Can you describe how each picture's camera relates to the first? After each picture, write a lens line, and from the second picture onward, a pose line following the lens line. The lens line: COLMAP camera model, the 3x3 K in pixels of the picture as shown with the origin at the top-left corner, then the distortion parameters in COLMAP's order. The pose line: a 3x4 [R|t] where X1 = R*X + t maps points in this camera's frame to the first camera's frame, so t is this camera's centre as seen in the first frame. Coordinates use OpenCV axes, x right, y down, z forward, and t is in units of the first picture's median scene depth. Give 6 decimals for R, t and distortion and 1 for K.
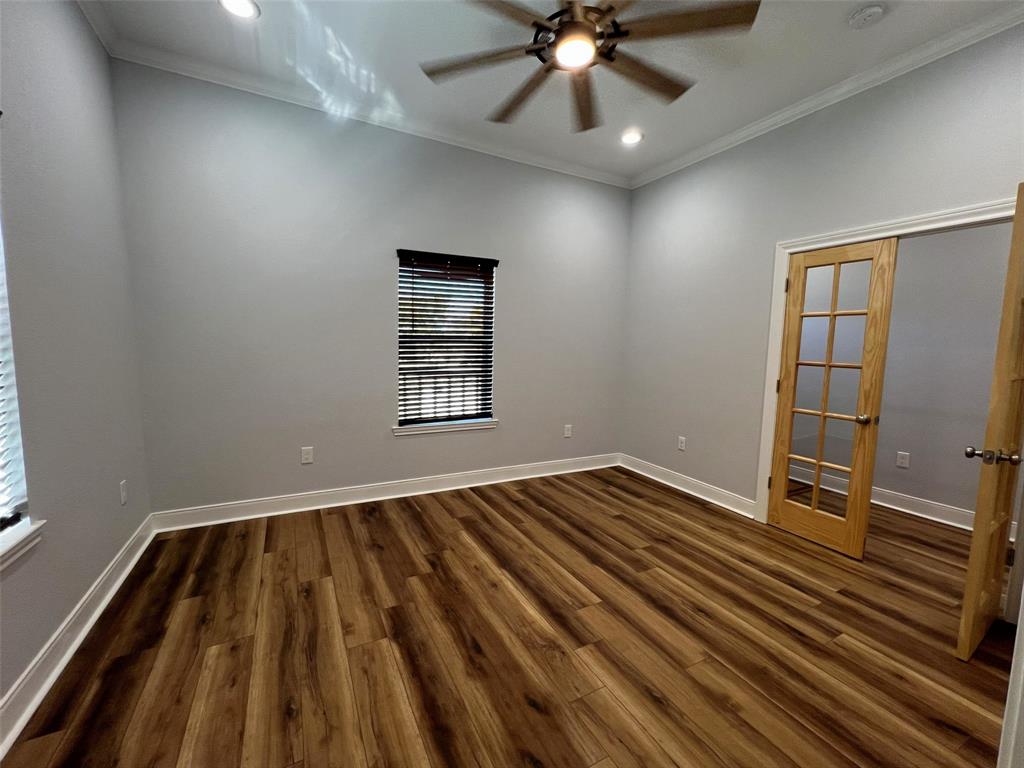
lens RADIAL K [[419.2, 0, 509.3], [0, 419.2, 383.5], [0, 0, 1]] dist [-0.004089, -0.000034]
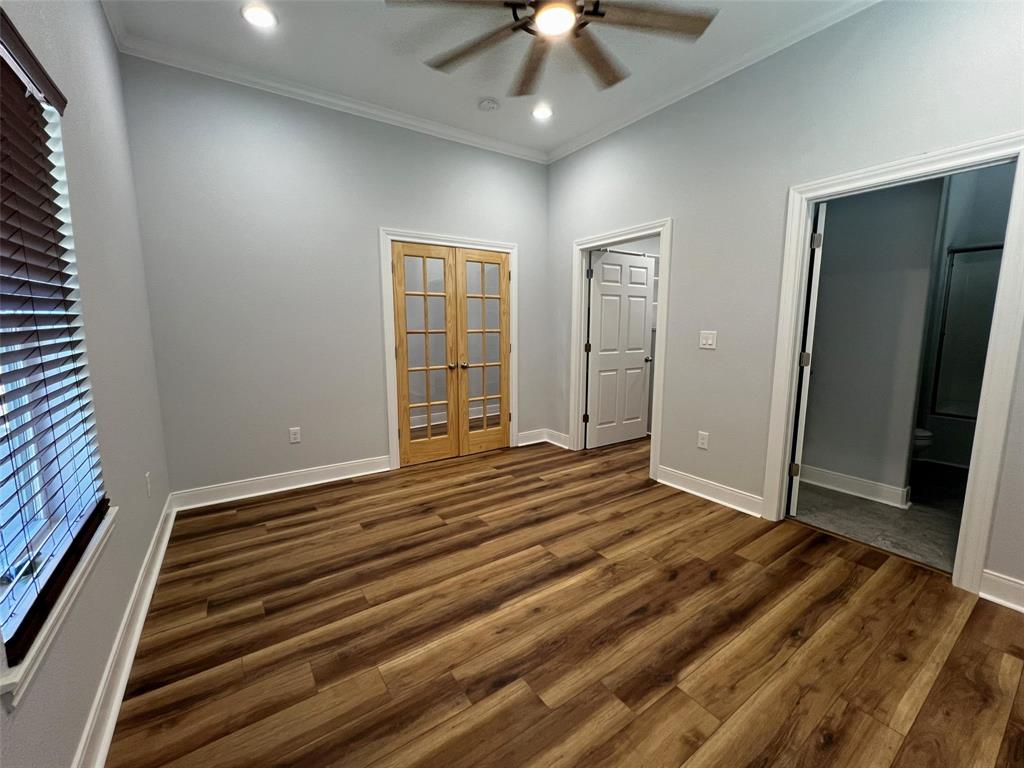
lens RADIAL K [[419.2, 0, 510.3], [0, 419.2, 378.4], [0, 0, 1]] dist [-0.004089, -0.000034]
pose [[-0.117979, -0.152223, 0.981279, -0.714149], [0.097616, 0.981617, 0.164011, -0.104550], [-0.988207, 0.115138, -0.100951, 0.994813]]
